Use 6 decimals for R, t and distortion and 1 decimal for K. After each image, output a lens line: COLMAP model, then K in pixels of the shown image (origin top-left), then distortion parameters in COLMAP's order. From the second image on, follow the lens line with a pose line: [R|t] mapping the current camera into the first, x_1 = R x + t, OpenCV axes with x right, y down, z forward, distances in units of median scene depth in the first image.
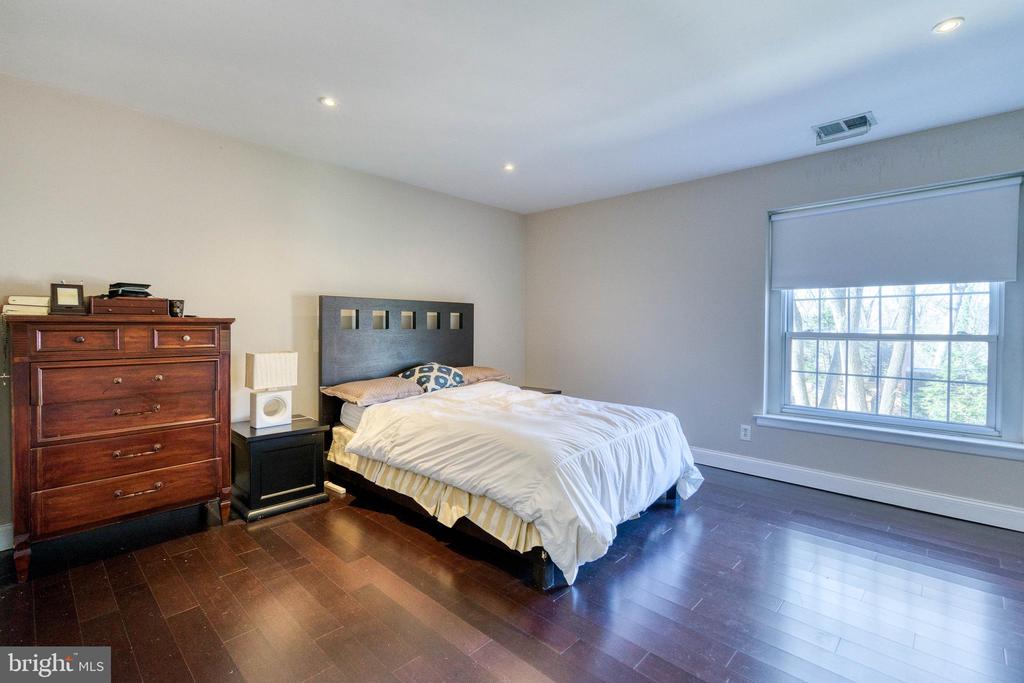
lens RADIAL K [[471.0, 0, 507.7], [0, 471.0, 334.7], [0, 0, 1]] dist [0.002466, 0.001390]
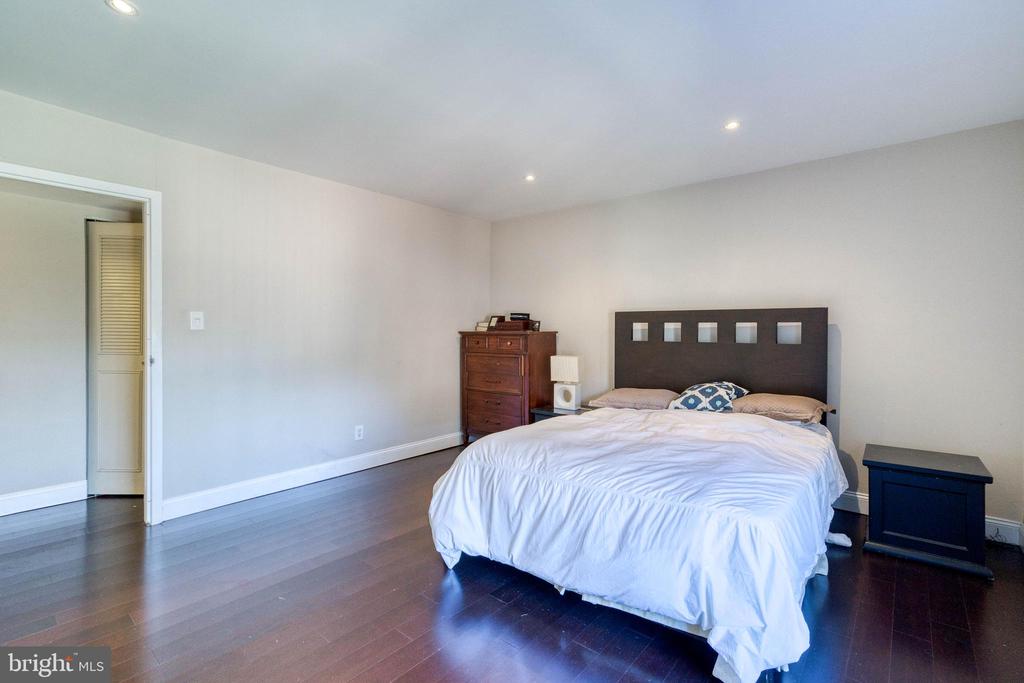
lens RADIAL K [[466.5, 0, 512.0], [0, 466.5, 341.5], [0, 0, 1]] dist [-0.053197, 0.000417]
pose [[0.061499, 0.013227, -0.998019, 0.766812], [-0.027634, 0.999551, 0.011544, -0.015127], [0.997725, 0.026869, 0.061837, 0.666732]]
